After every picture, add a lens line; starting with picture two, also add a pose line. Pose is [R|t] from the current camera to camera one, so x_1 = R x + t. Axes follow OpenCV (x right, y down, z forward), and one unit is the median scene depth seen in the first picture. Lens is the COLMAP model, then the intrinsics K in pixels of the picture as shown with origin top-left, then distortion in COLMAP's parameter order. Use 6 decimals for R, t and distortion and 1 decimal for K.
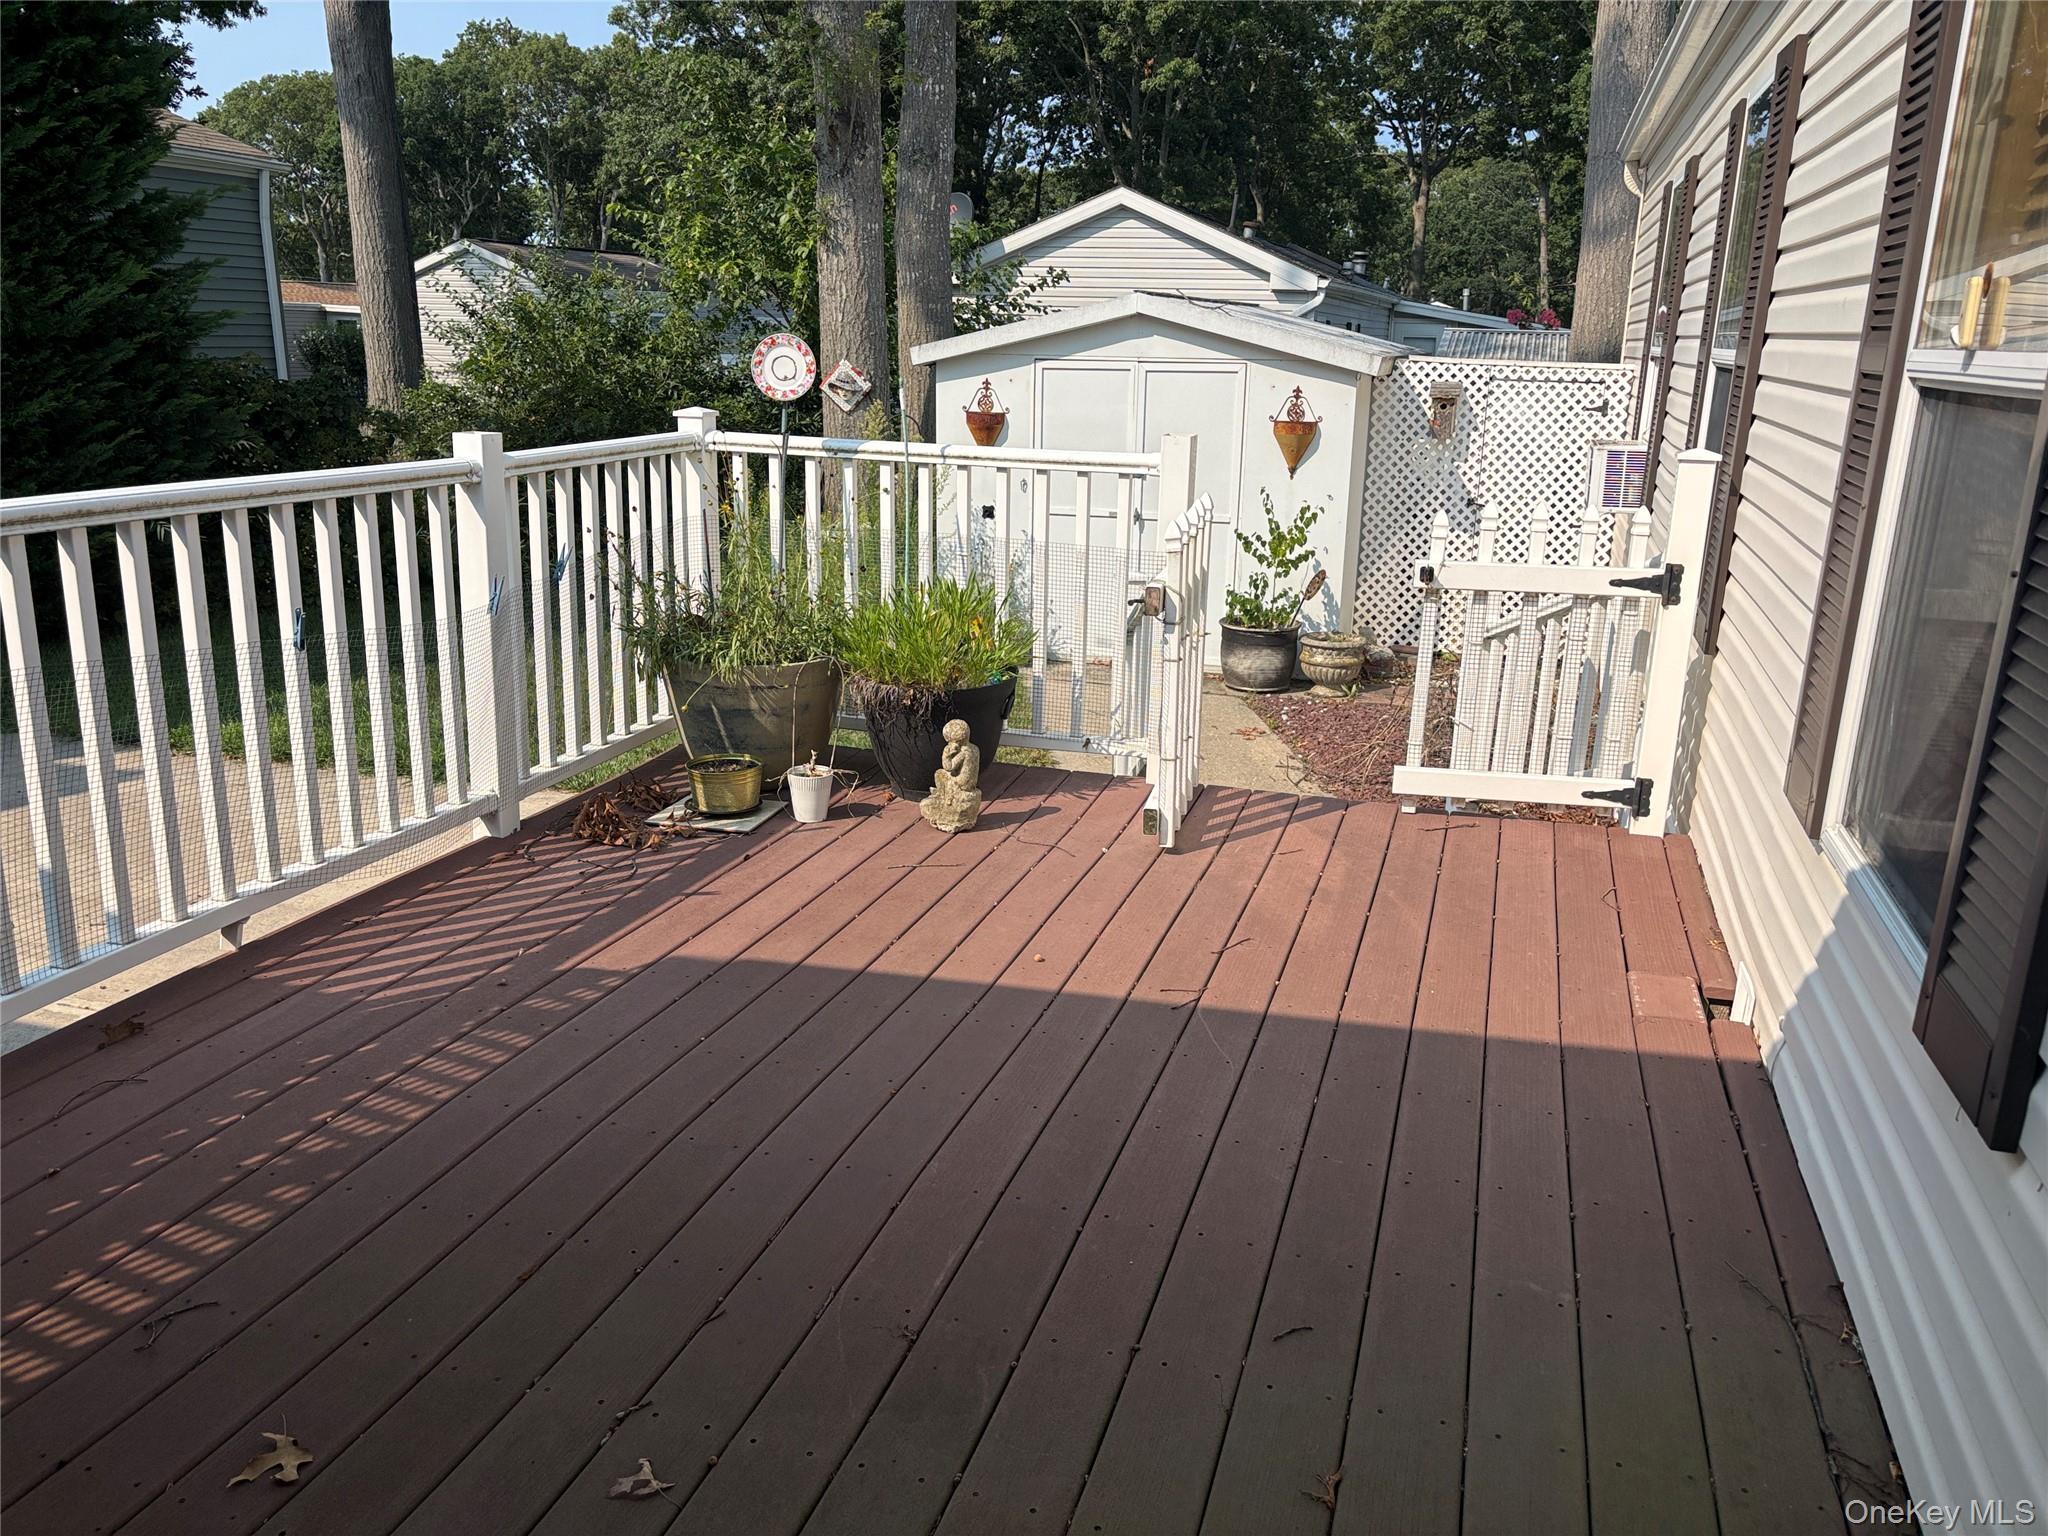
lens RADIAL K [[1537.9, 0, 1020.9], [0, 1537.9, 760.4], [0, 0, 1]] dist [0.022574, -0.014762]
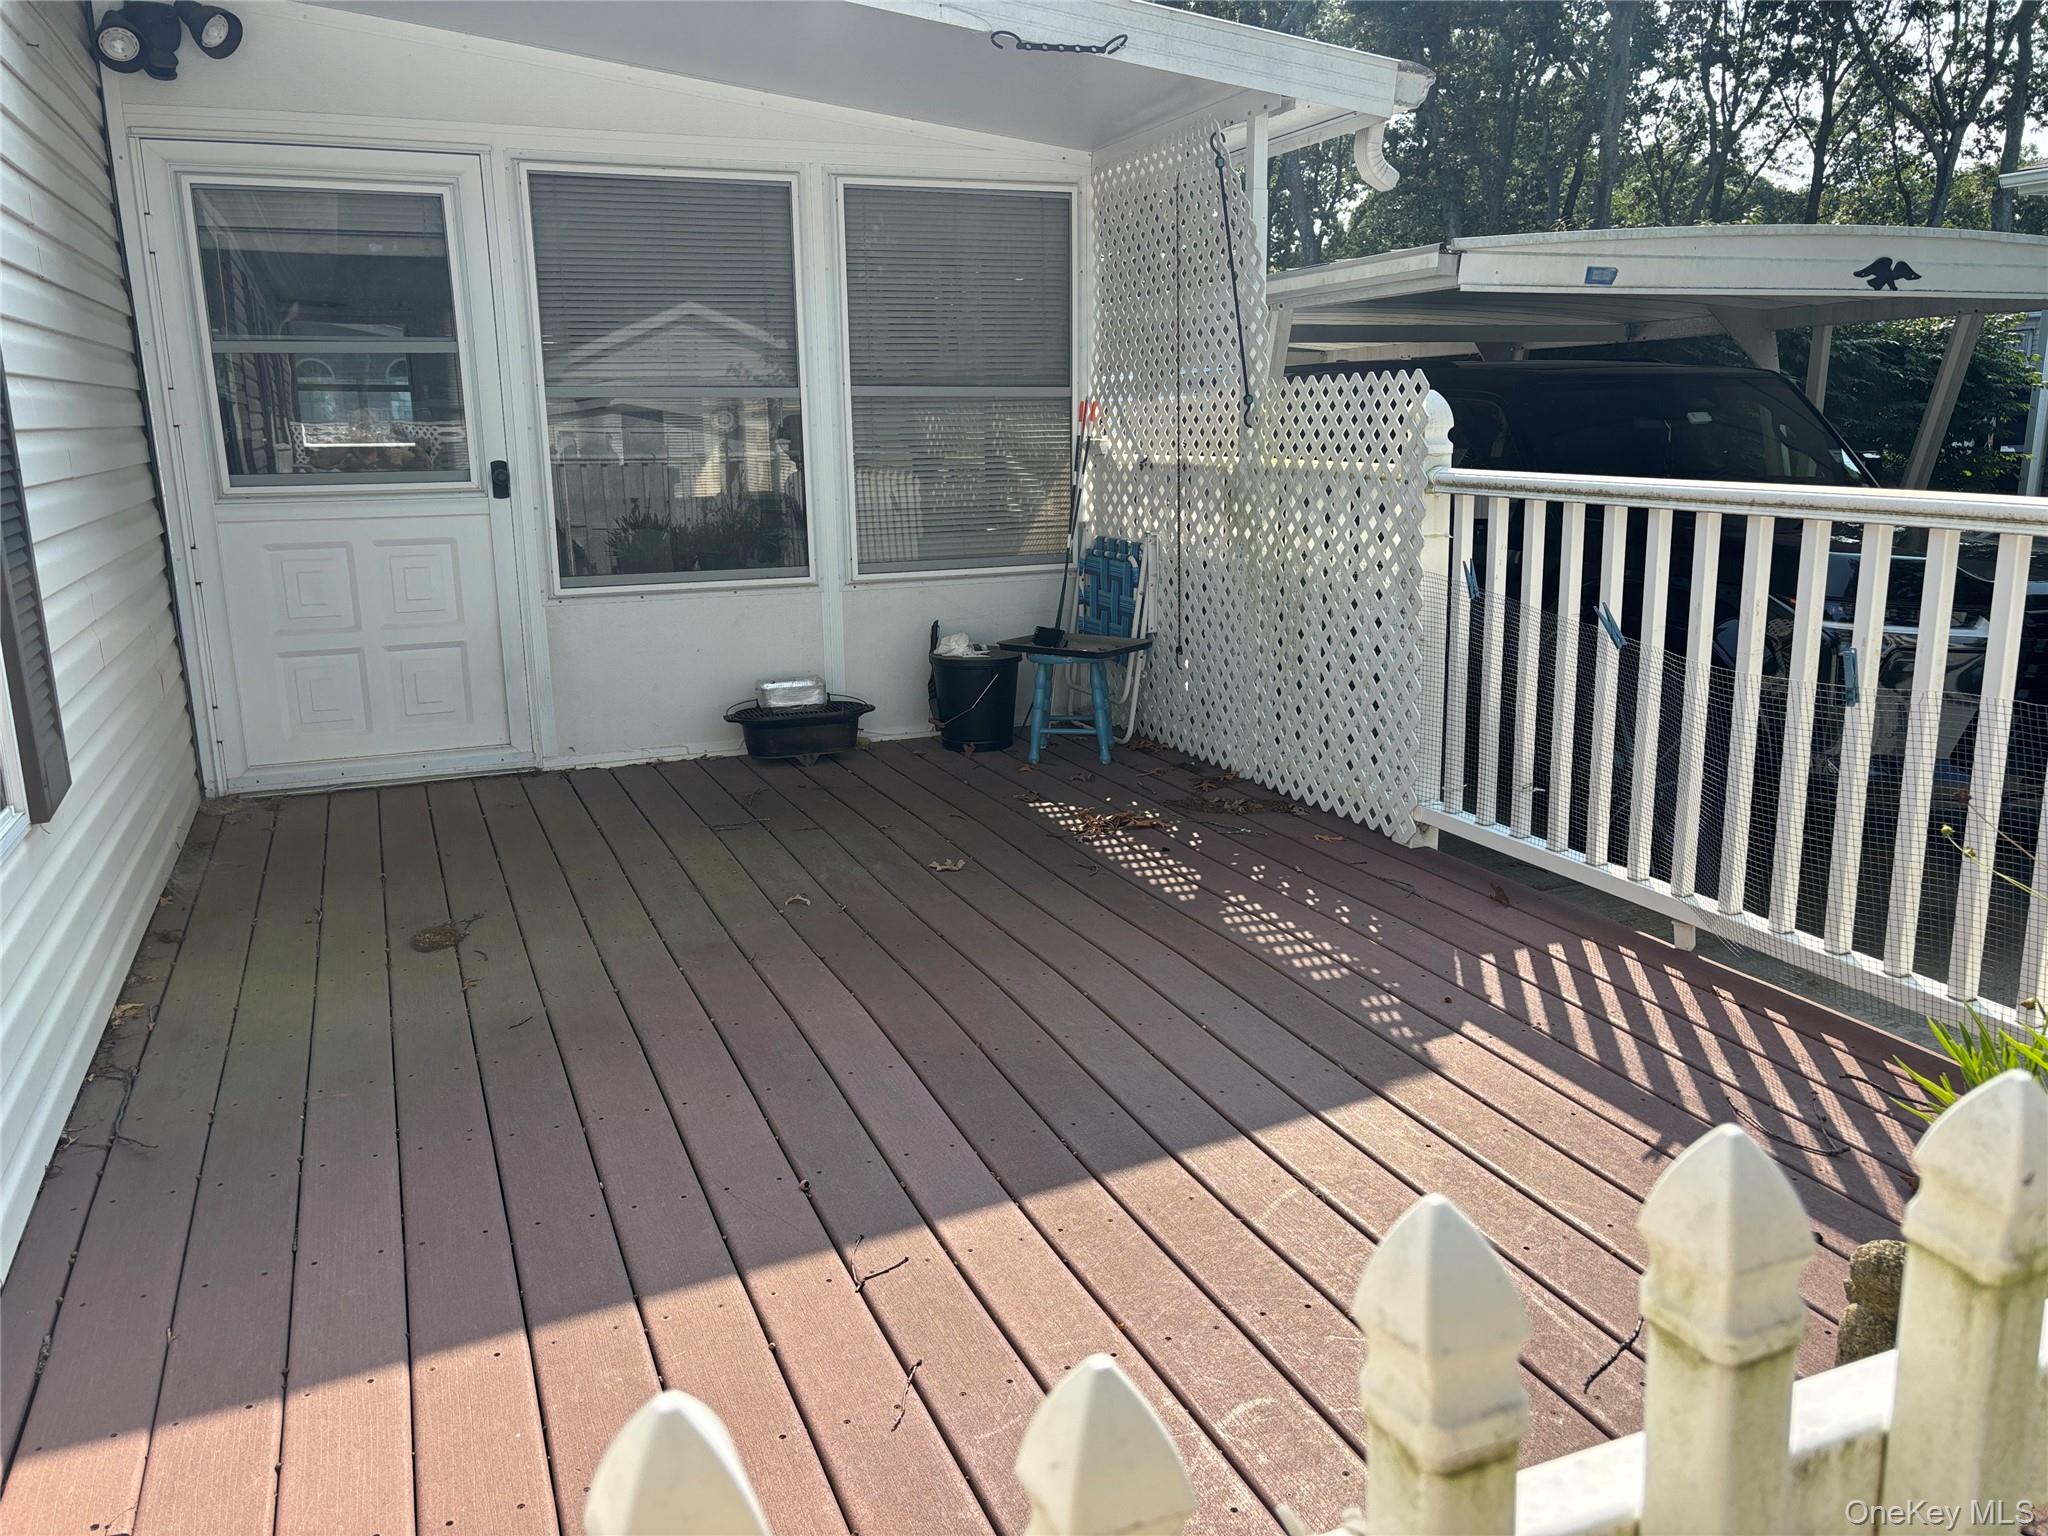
lens RADIAL K [[1537.9, 0, 1016.4], [0, 1537.9, 754.5], [0, 0, 1]] dist [0.022574, -0.014762]
pose [[-0.765019, 0.127742, -0.631212, 0.456823], [-0.180638, 0.898222, 0.400709, -0.327209], [0.618156, 0.420571, -0.664081, 1.401291]]
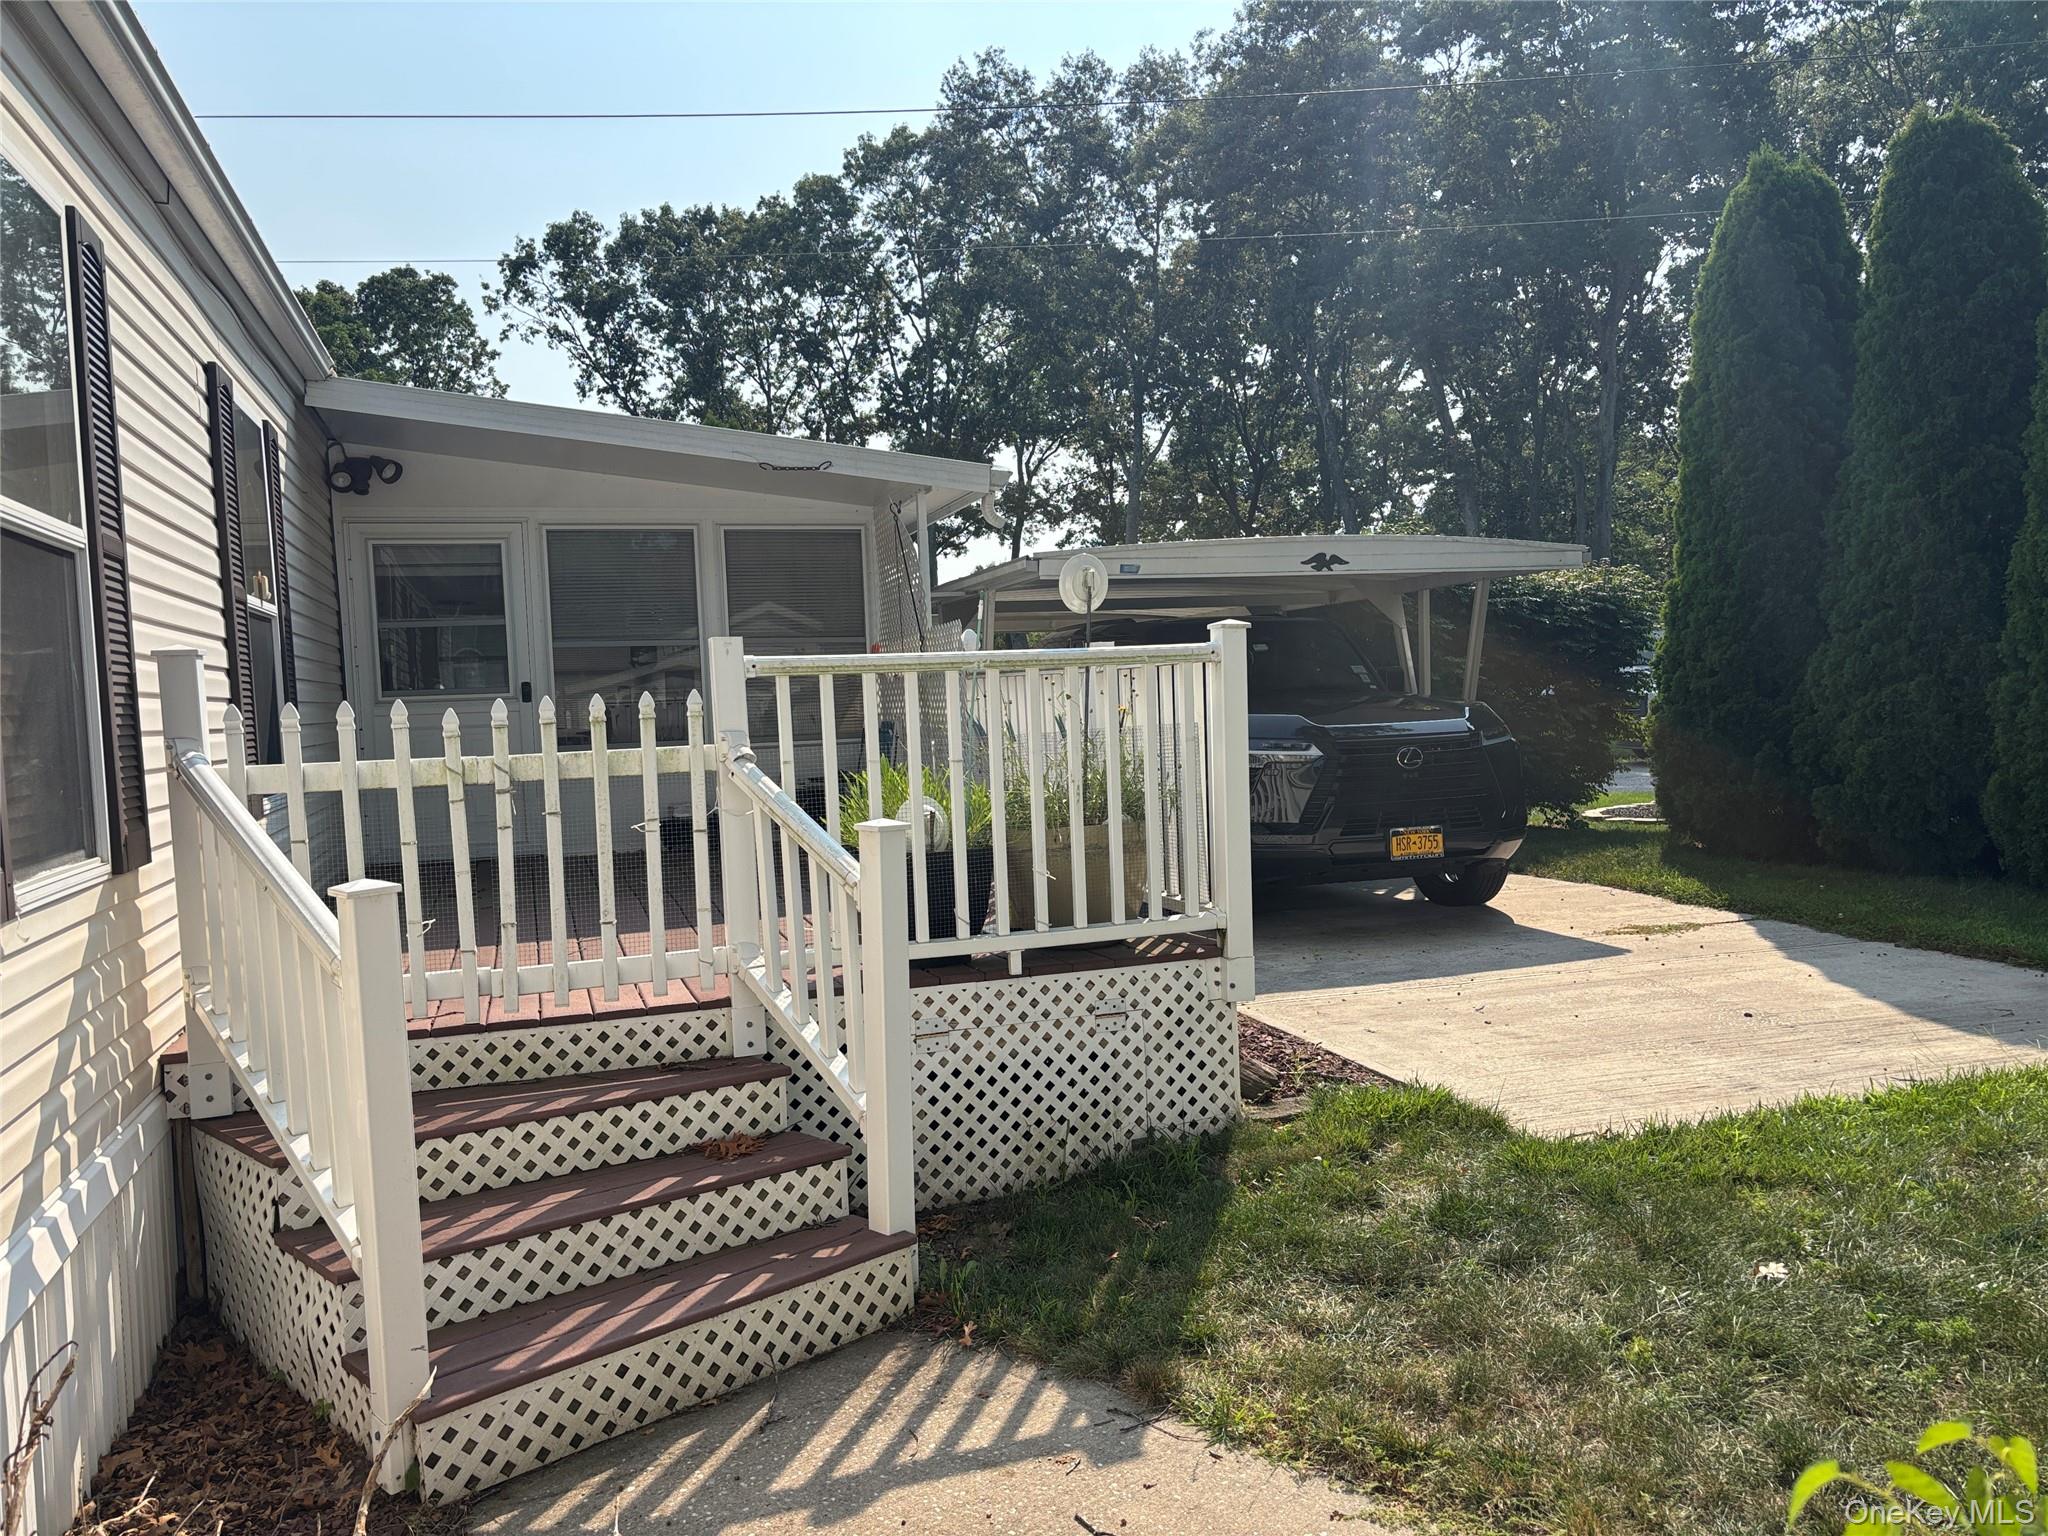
lens RADIAL K [[1537.9, 0, 1036.0], [0, 1537.9, 776.8], [0, 0, 1]] dist [0.022574, -0.014762]
pose [[-0.801888, 0.040361, -0.596109, 0.947919], [-0.146347, 0.954055, 0.261462, -0.722882], [0.579274, 0.296902, -0.759139, 3.320285]]
